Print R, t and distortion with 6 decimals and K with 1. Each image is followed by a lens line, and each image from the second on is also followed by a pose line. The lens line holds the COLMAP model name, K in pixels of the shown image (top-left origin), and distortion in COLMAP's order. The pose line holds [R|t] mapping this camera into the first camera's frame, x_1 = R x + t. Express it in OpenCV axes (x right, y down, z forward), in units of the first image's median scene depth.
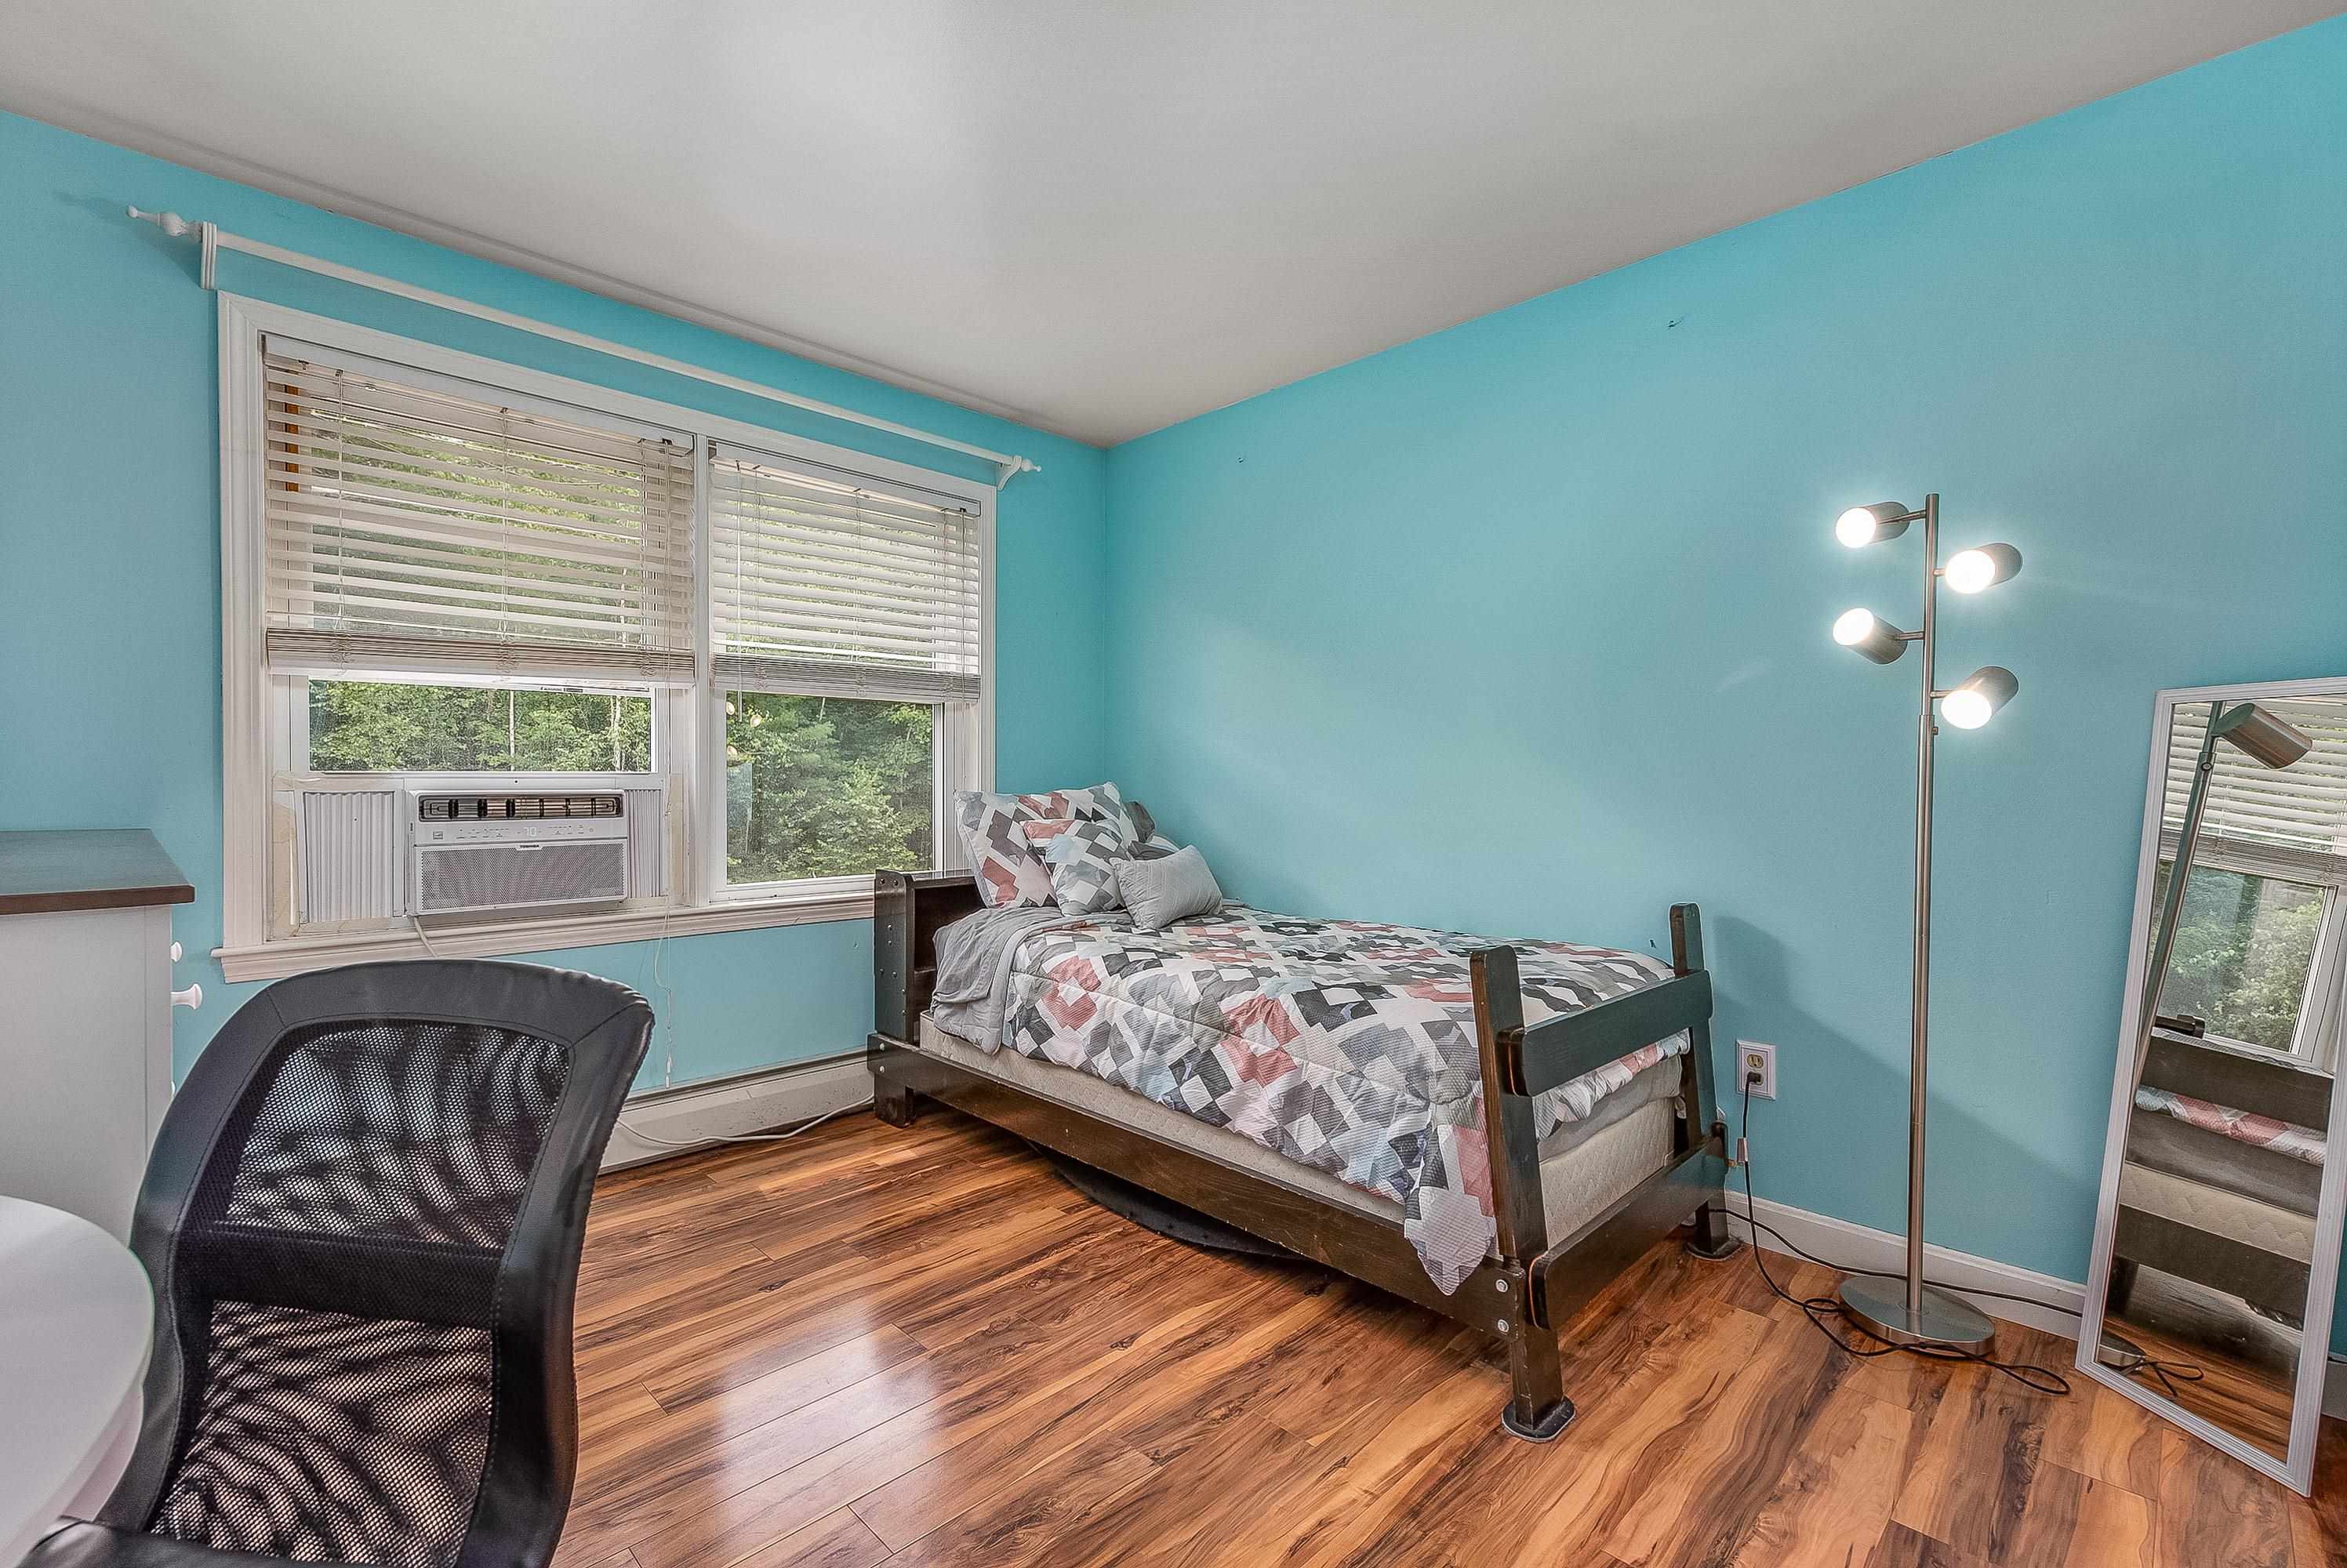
lens RADIAL K [[1032.1, 0, 1169.1], [0, 1032.1, 775.8], [0, 0, 1]] dist [0.000152, -0.000519]
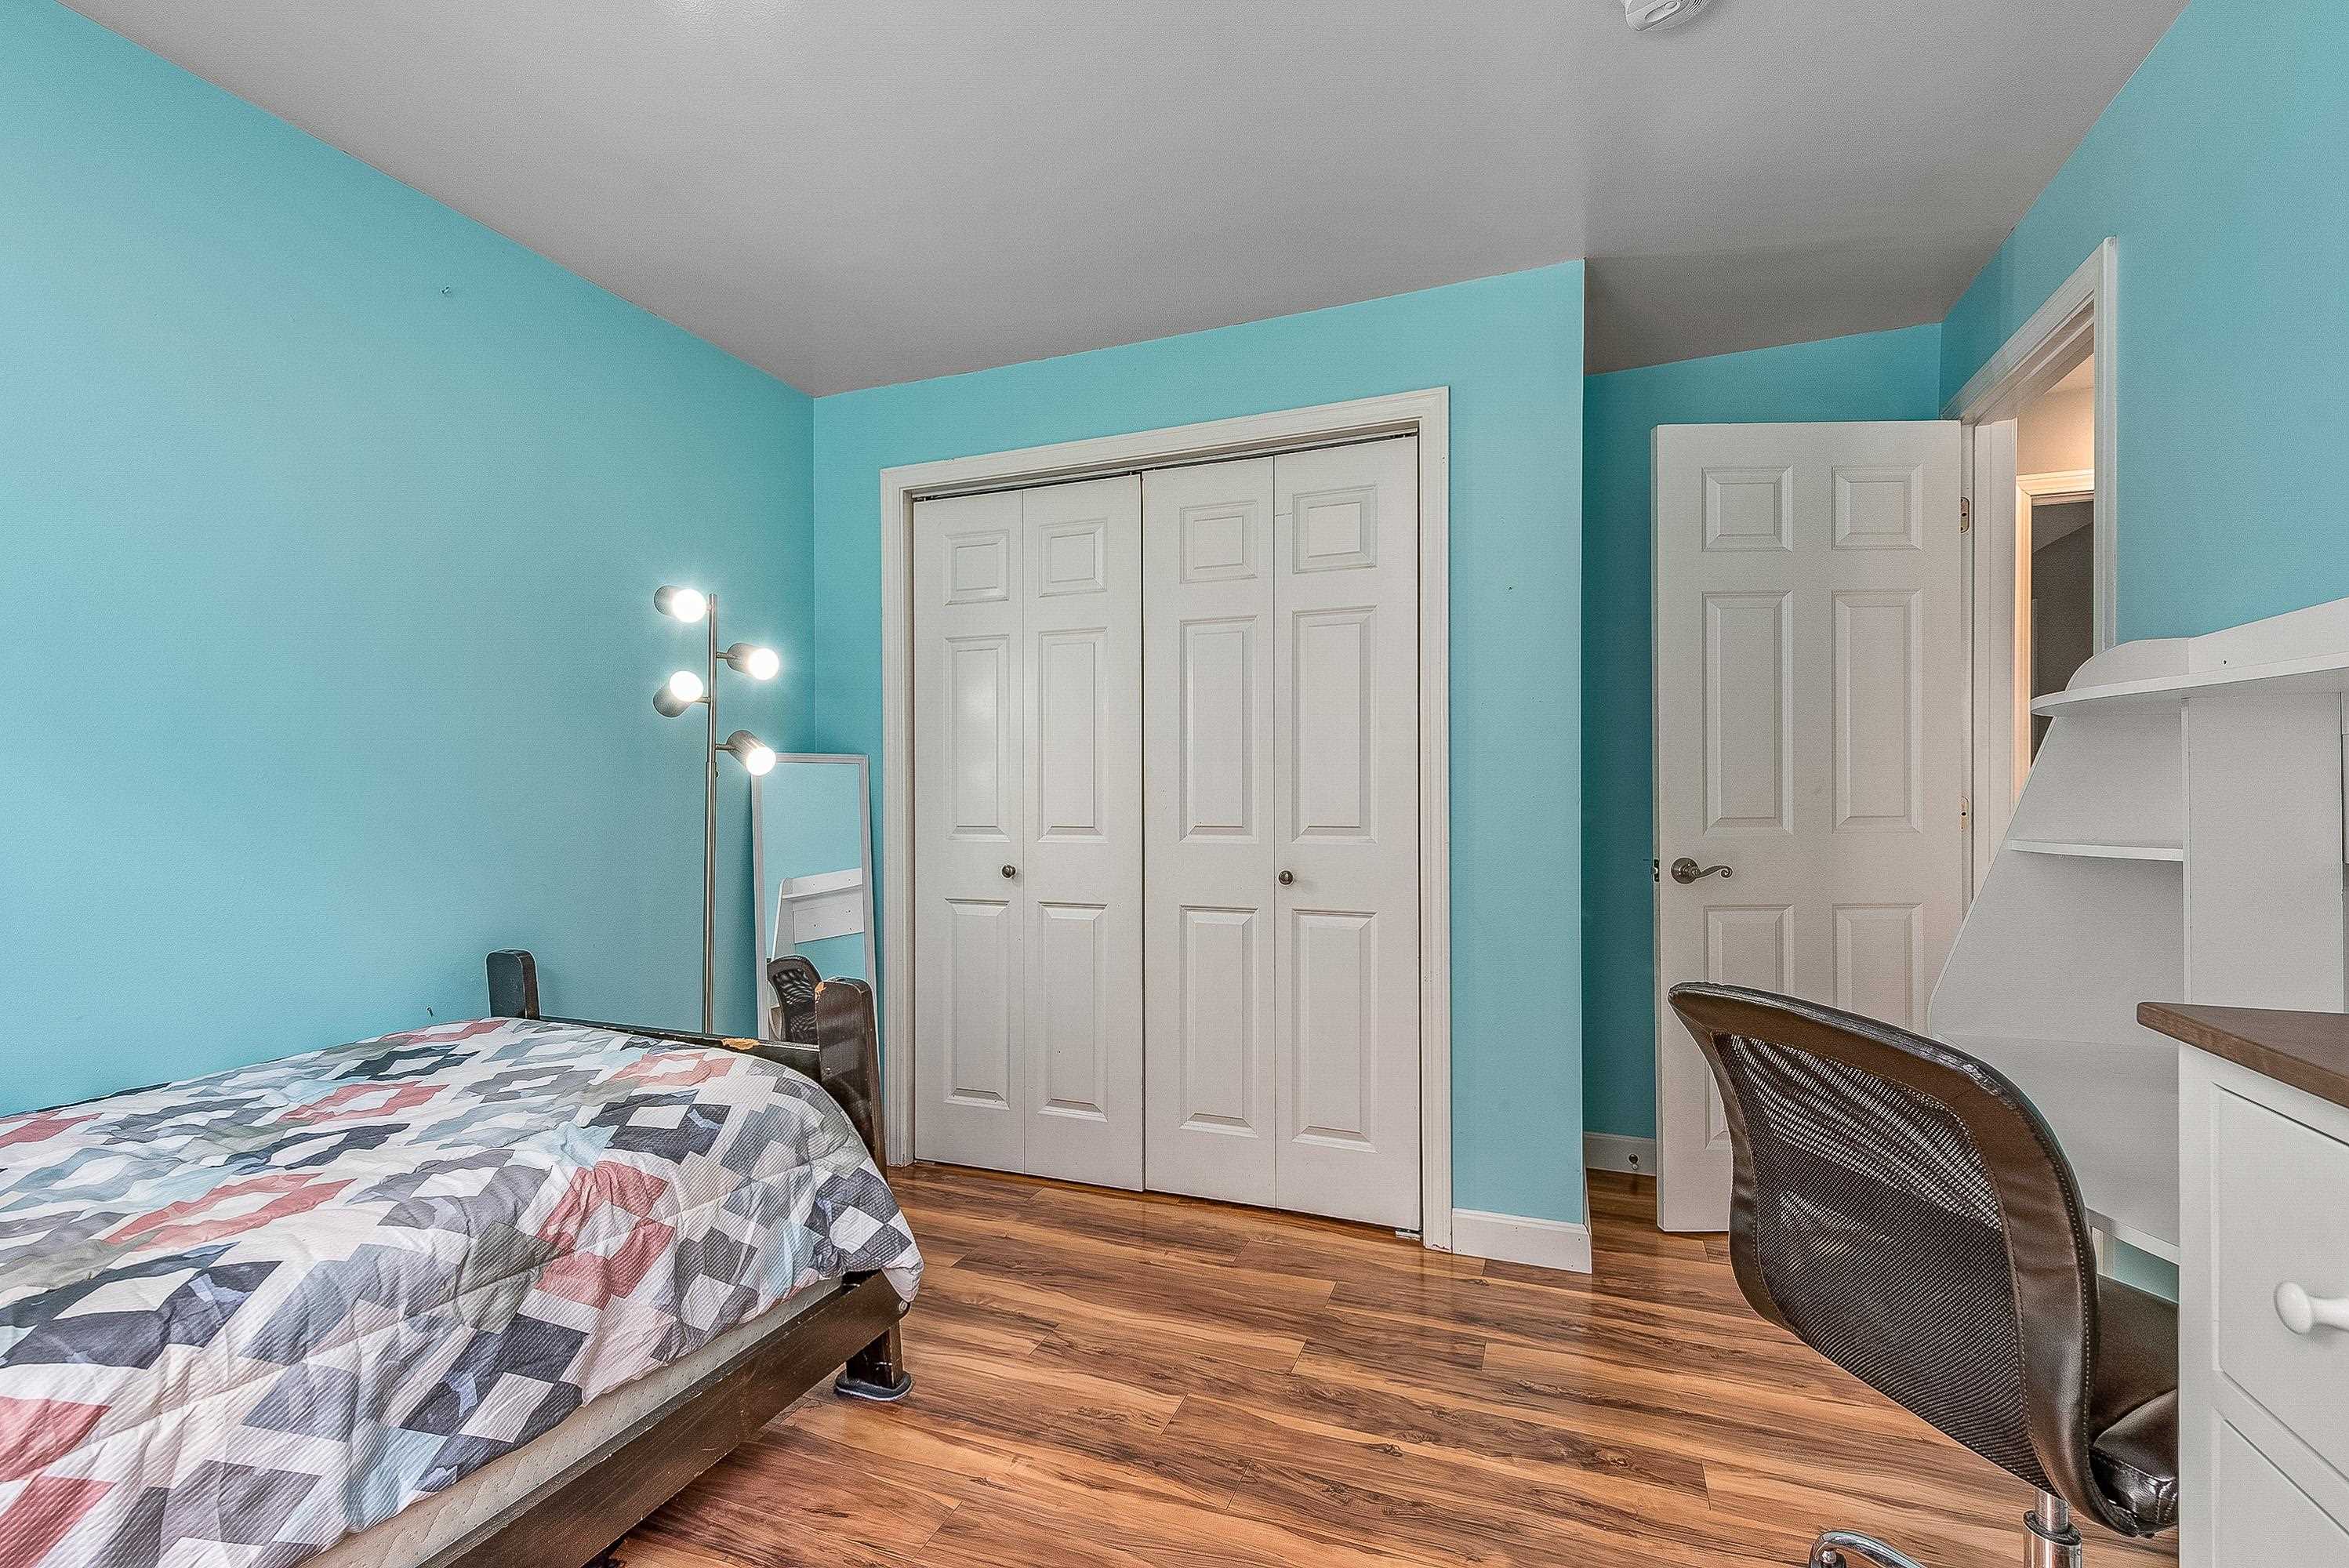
lens RADIAL K [[1033.1, 0, 1163.5], [0, 1033.1, 796.3], [0, 0, 1]] dist [0.000152, -0.000519]
pose [[-0.411547, -0.002400, 0.911386, -0.634816], [-0.001728, 0.999997, 0.001853, -0.018647], [-0.911387, -0.000813, -0.411549, 0.936782]]
